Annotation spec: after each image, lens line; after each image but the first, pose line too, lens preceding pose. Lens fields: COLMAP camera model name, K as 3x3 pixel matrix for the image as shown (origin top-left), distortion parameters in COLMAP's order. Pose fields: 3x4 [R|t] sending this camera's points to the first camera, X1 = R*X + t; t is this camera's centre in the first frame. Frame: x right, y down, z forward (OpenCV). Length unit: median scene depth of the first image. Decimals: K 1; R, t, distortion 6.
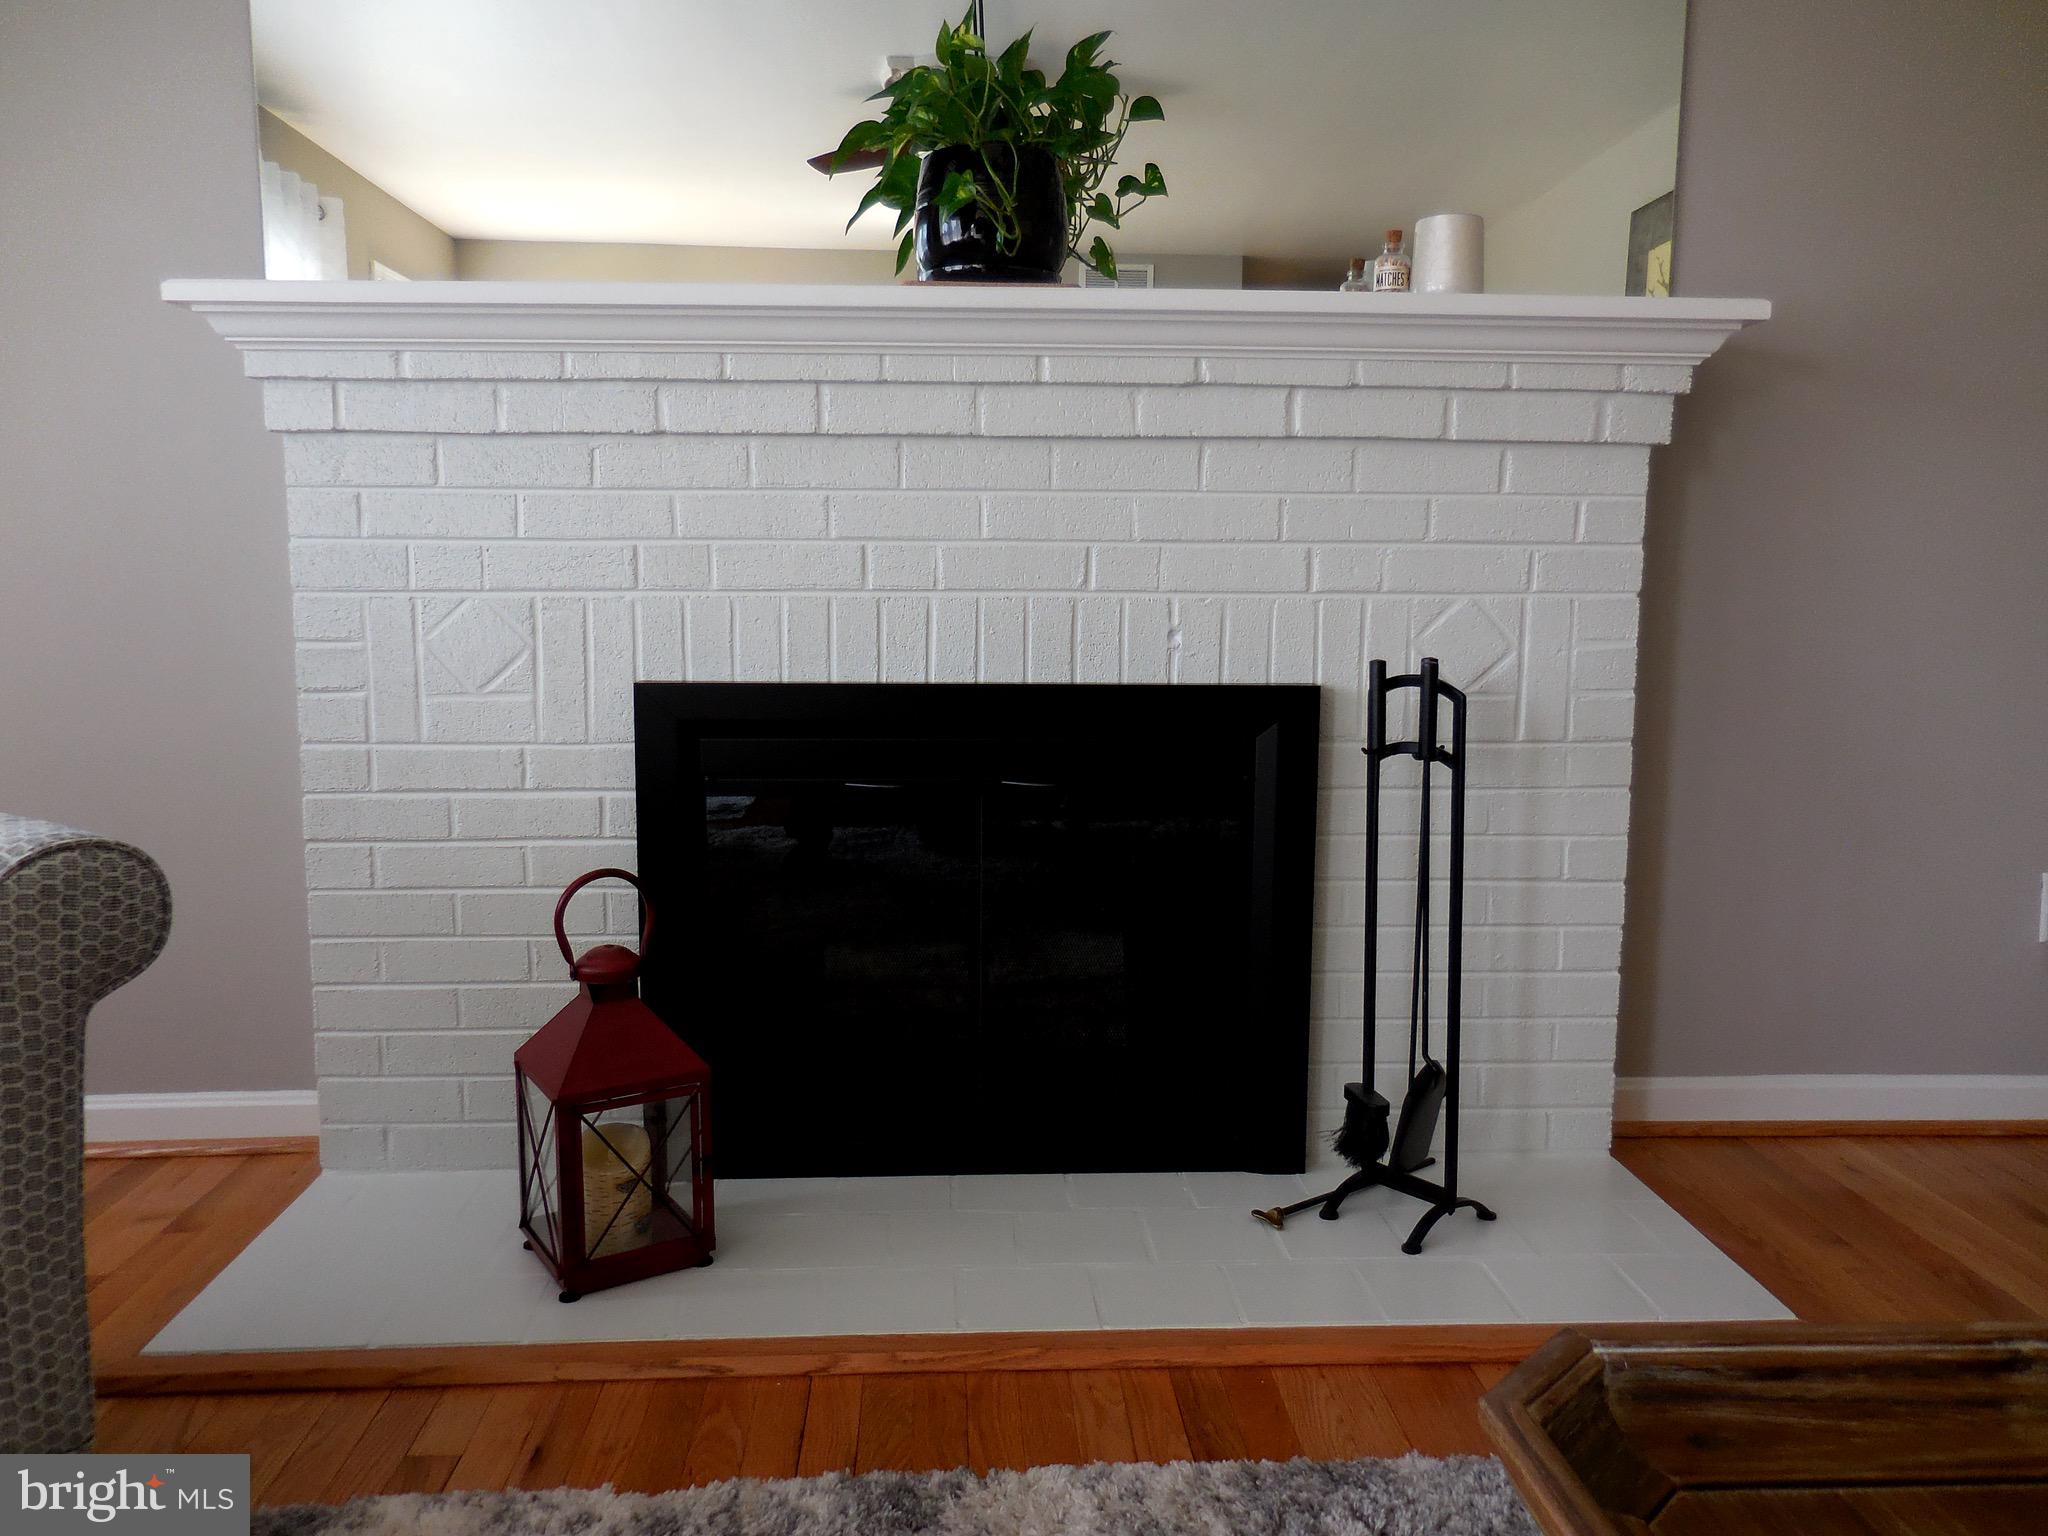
lens RADIAL K [[1584.2, 0, 1027.1], [0, 1584.2, 810.6], [0, 0, 1]] dist [-0.002924, 0.003592]
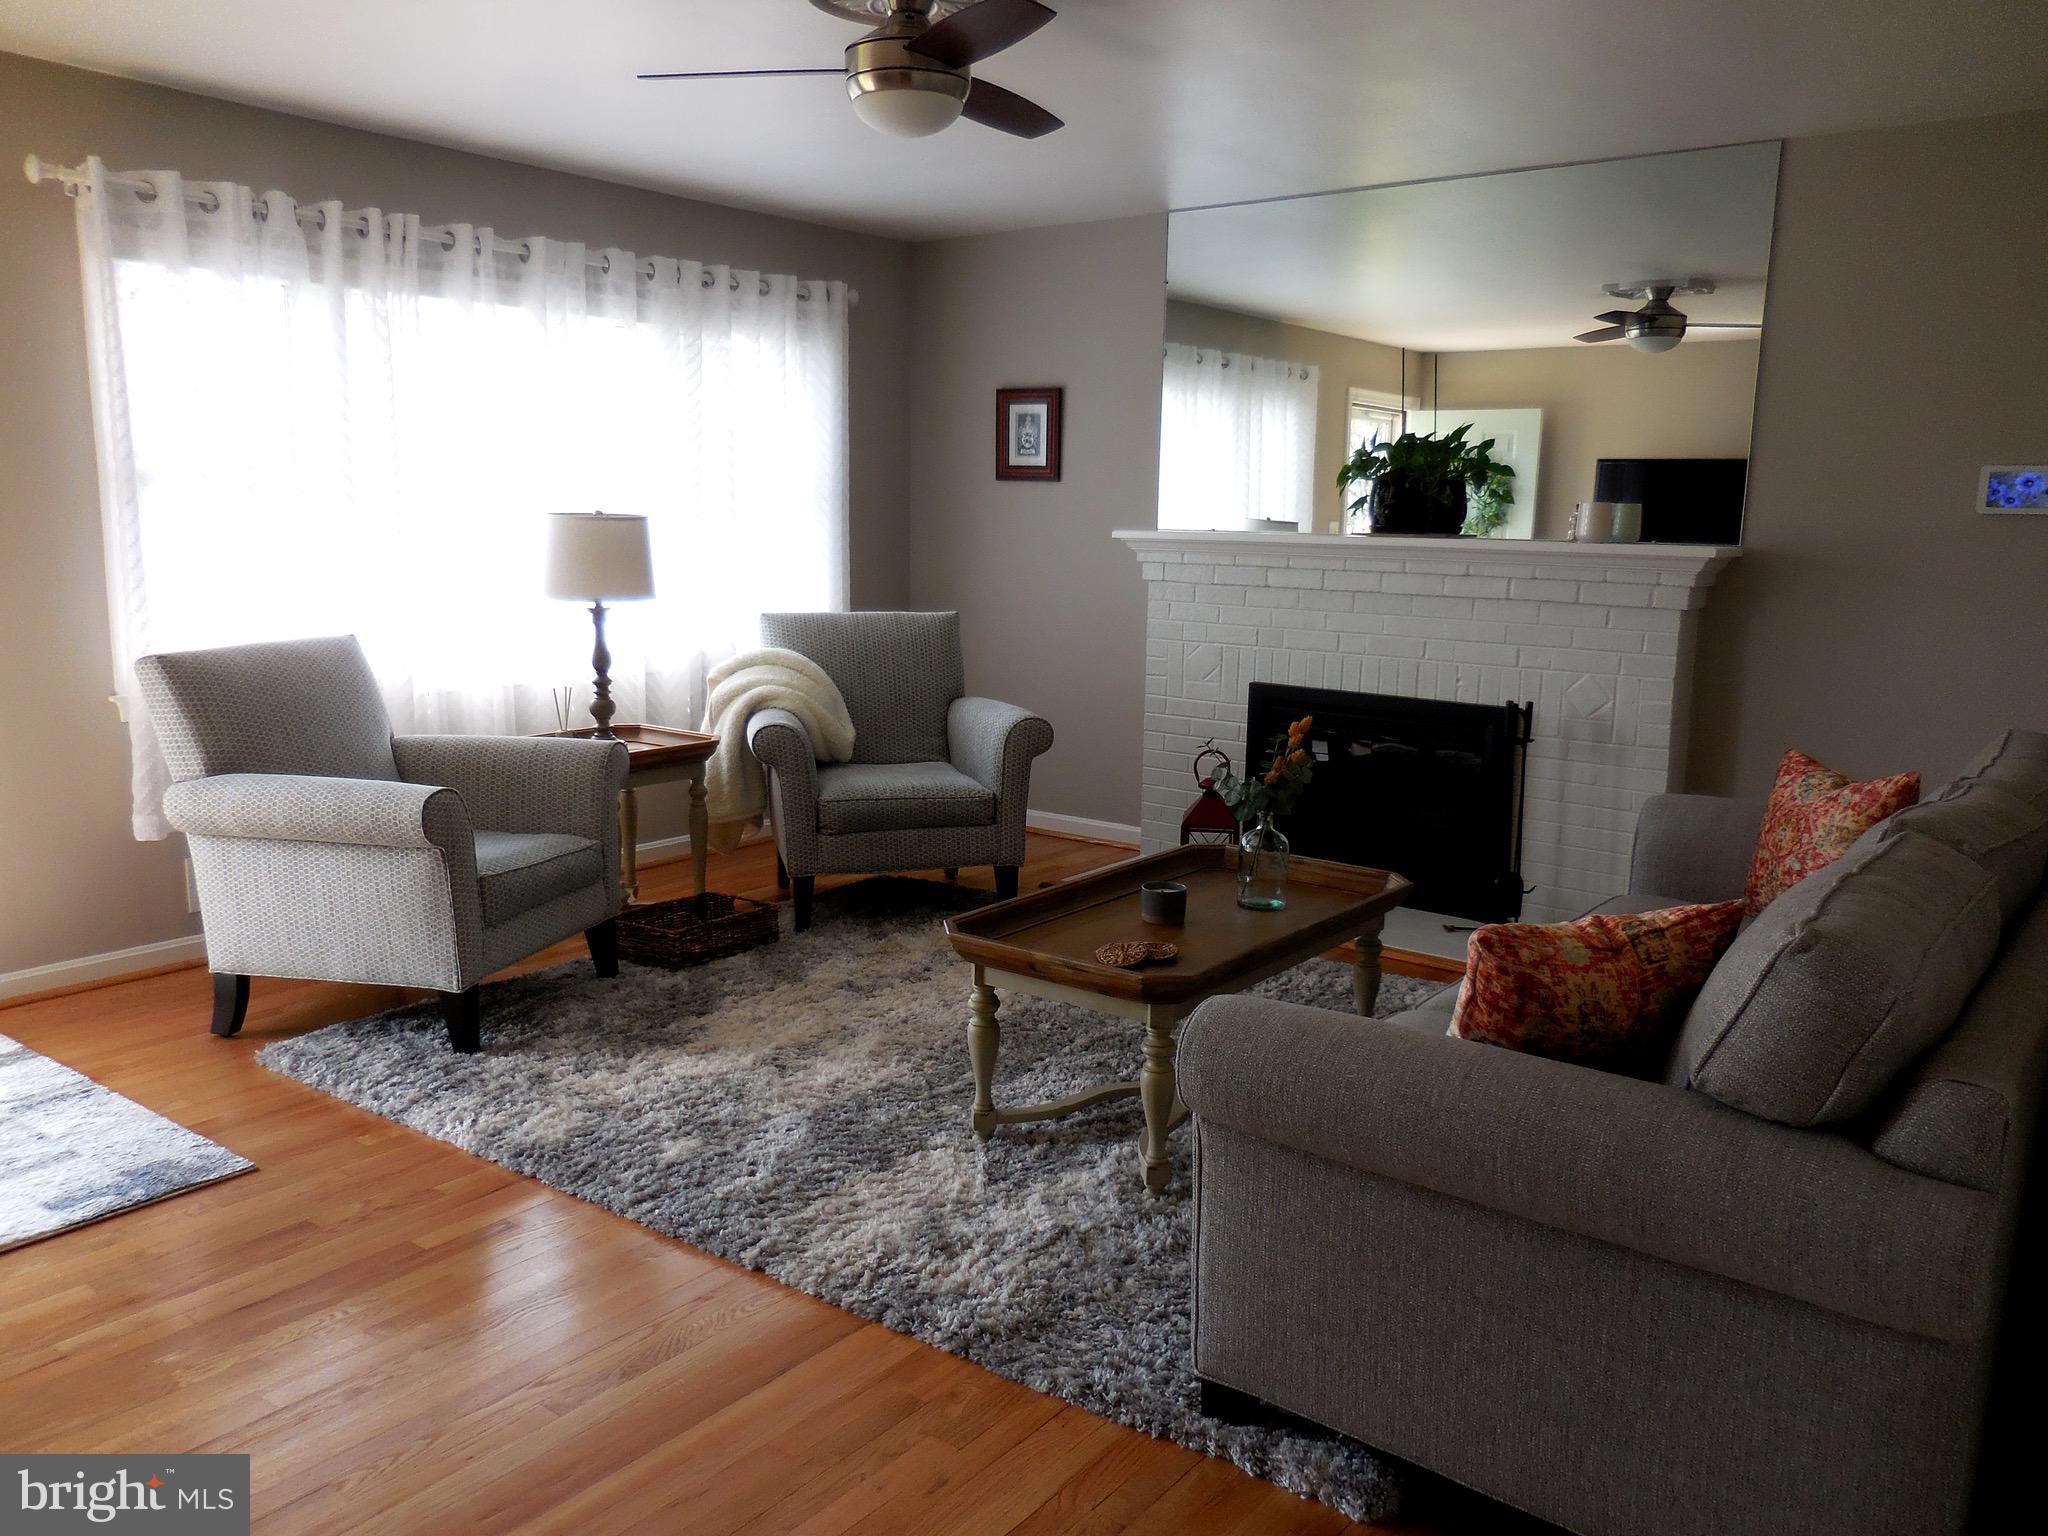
lens RADIAL K [[1554.3, 0, 1019.3], [0, 1554.3, 763.2], [0, 0, 1]] dist [-0.023742, 0.033989]
pose [[0.753946, 0.117648, -0.646316, 1.117504], [-0.105769, 0.992737, 0.057323, -0.055349], [0.648366, 0.025142, 0.760914, -1.161555]]
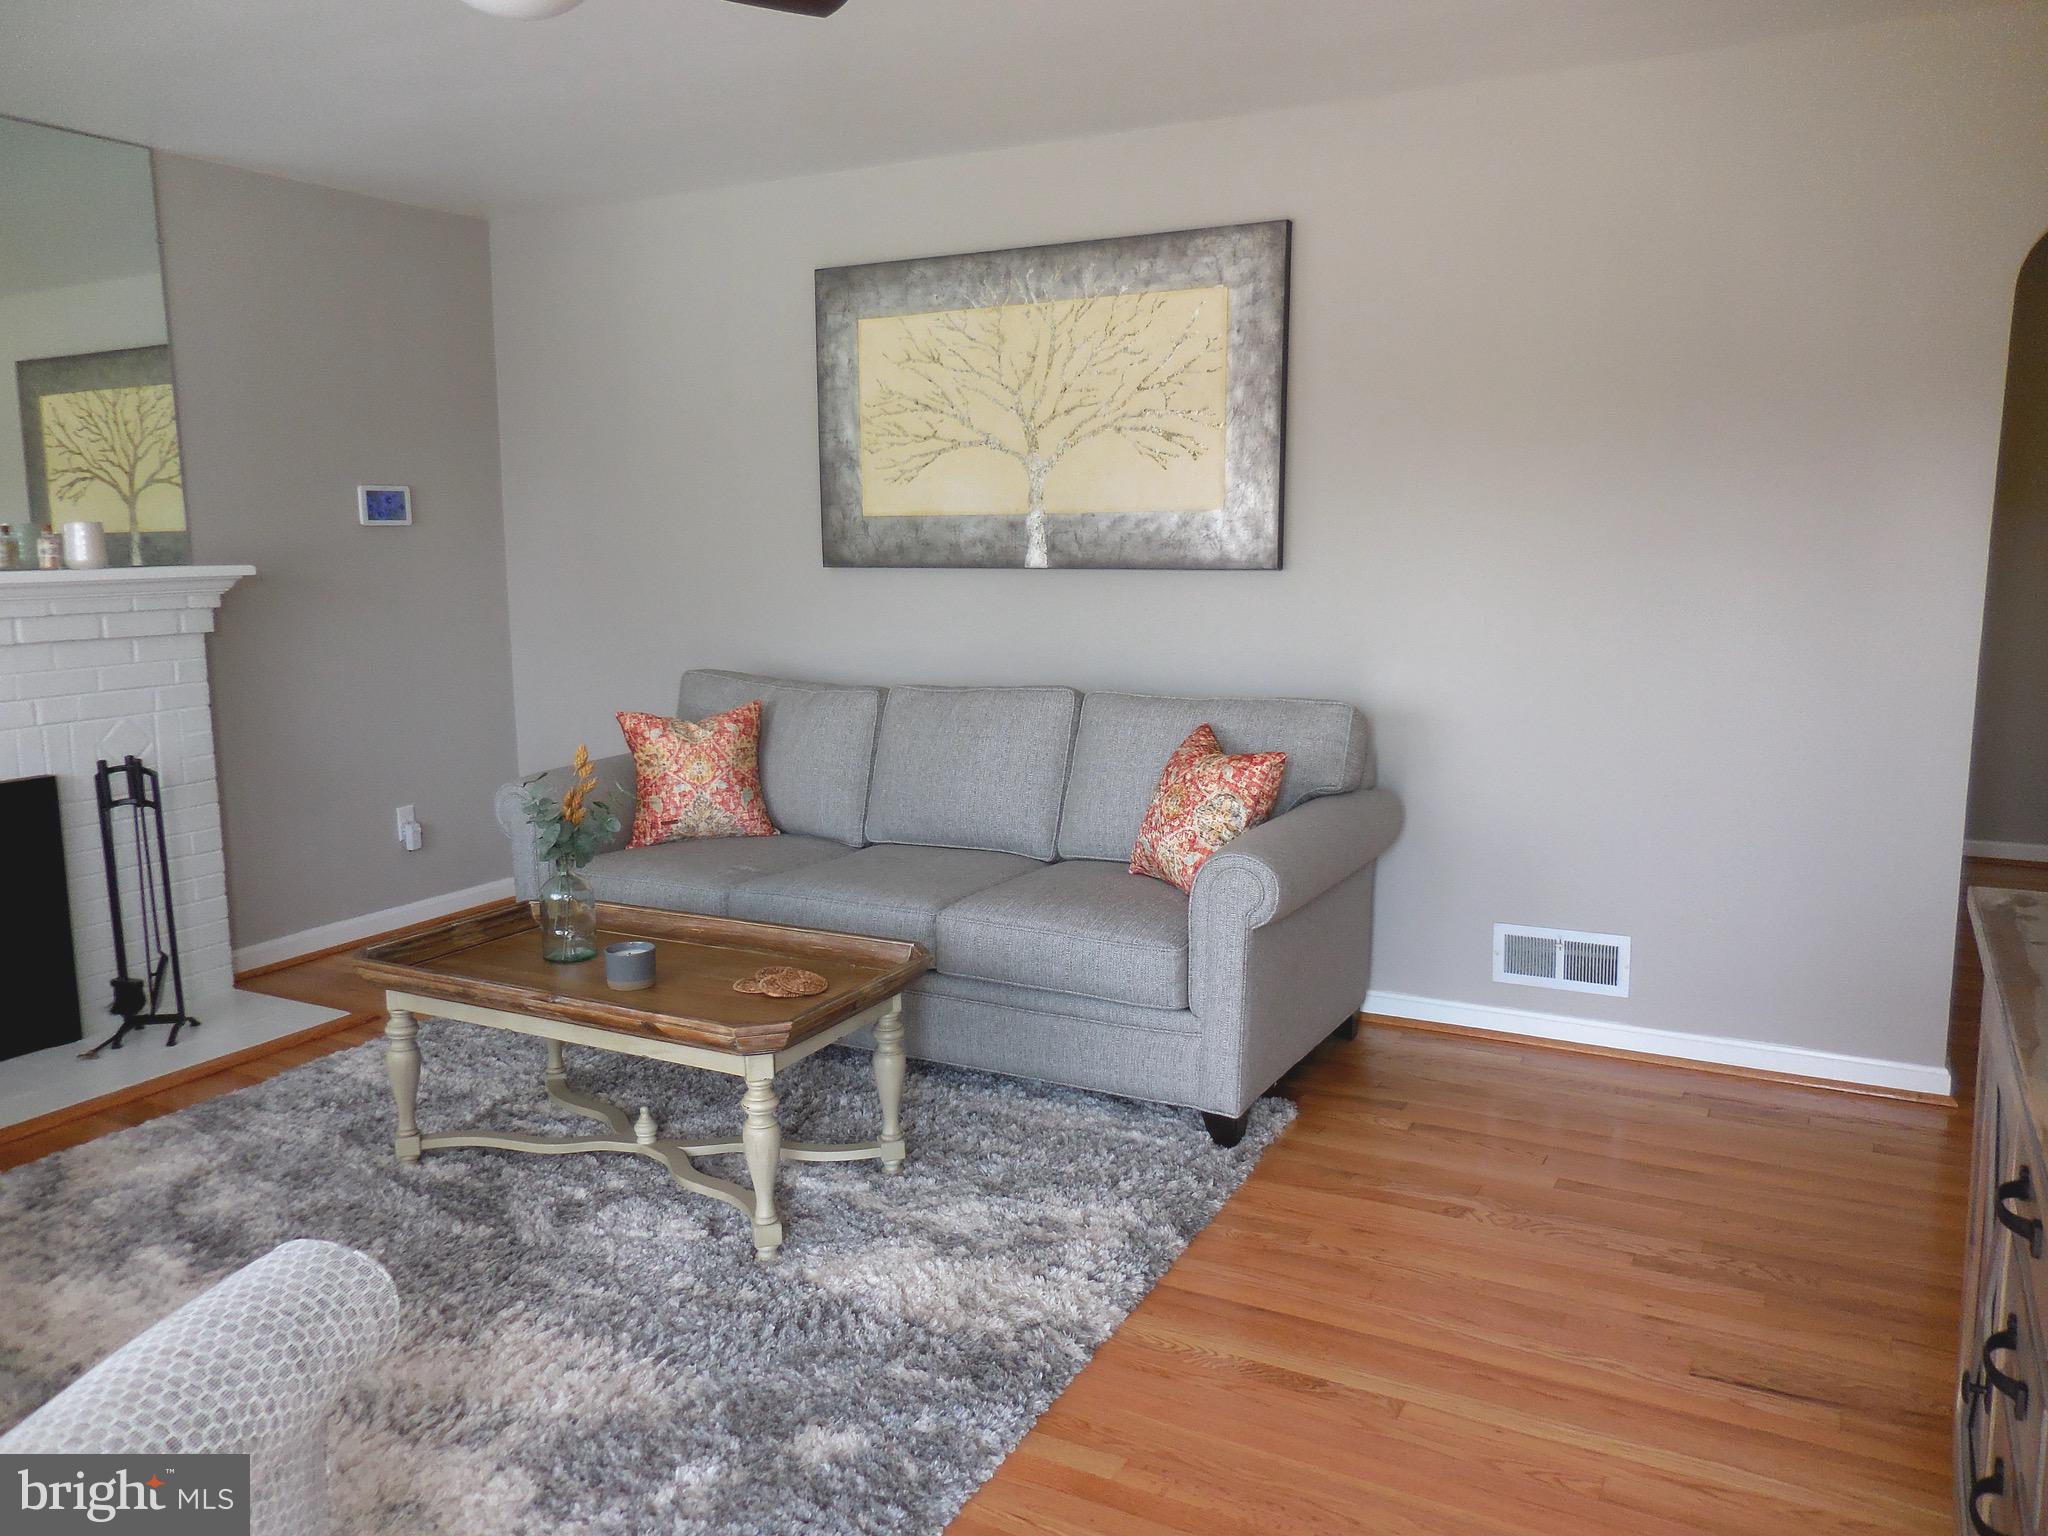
lens RADIAL K [[1554.3, 0, 1019.3], [0, 1554.3, 763.2], [0, 0, 1]] dist [-0.023742, 0.033989]
pose [[0.539391, -0.137368, 0.830775, -0.723901], [0.130858, 0.988292, 0.078452, -0.088308], [-0.831825, 0.066397, 0.551052, -0.960490]]
